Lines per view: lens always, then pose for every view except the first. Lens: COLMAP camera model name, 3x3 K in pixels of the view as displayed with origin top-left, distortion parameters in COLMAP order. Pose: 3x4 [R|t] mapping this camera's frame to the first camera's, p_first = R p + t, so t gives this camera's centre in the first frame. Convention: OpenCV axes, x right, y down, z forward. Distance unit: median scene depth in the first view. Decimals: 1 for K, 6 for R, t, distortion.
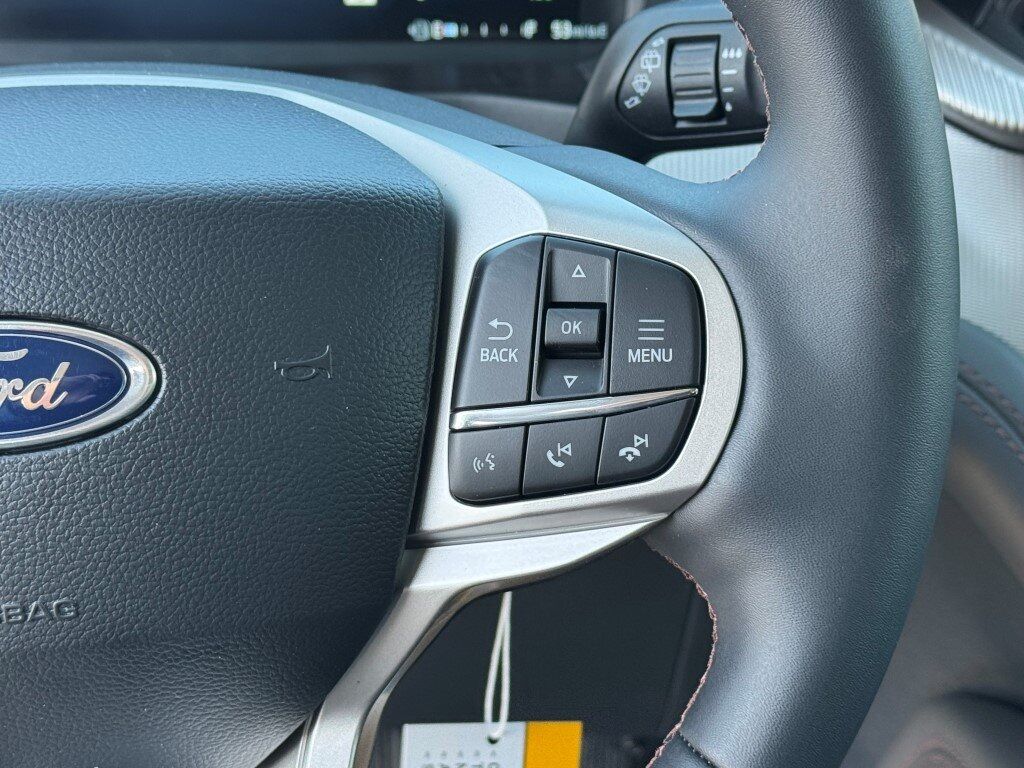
lens RADIAL K [[2097.6, 0, 559.2], [0, 2097.6, 395.9], [0, 0, 1]] dist [0.044127, 0.000000]
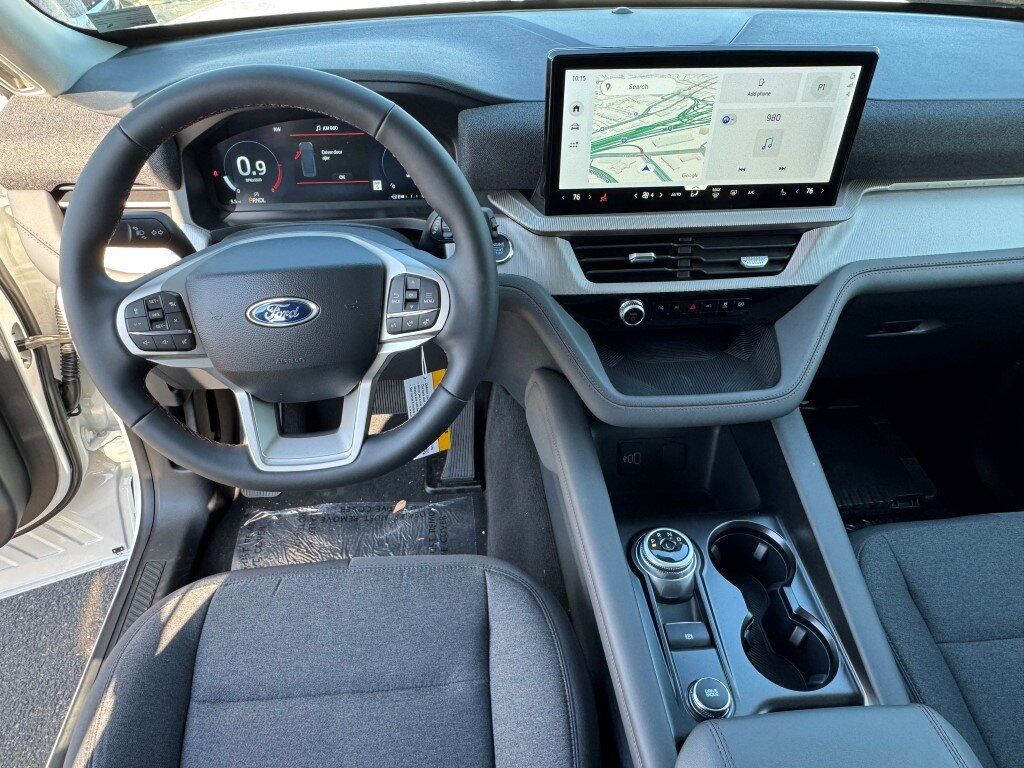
lens RADIAL K [[706.7, 0, 501.5], [0, 706.7, 389.0], [0, 0, 1]] dist [0.003297, -0.003856]
pose [[0.999610, -0.024730, 0.012973, 0.170834], [0.022048, 0.983987, 0.176871, -0.095936], [-0.017139, -0.176516, 0.984148, -0.515493]]
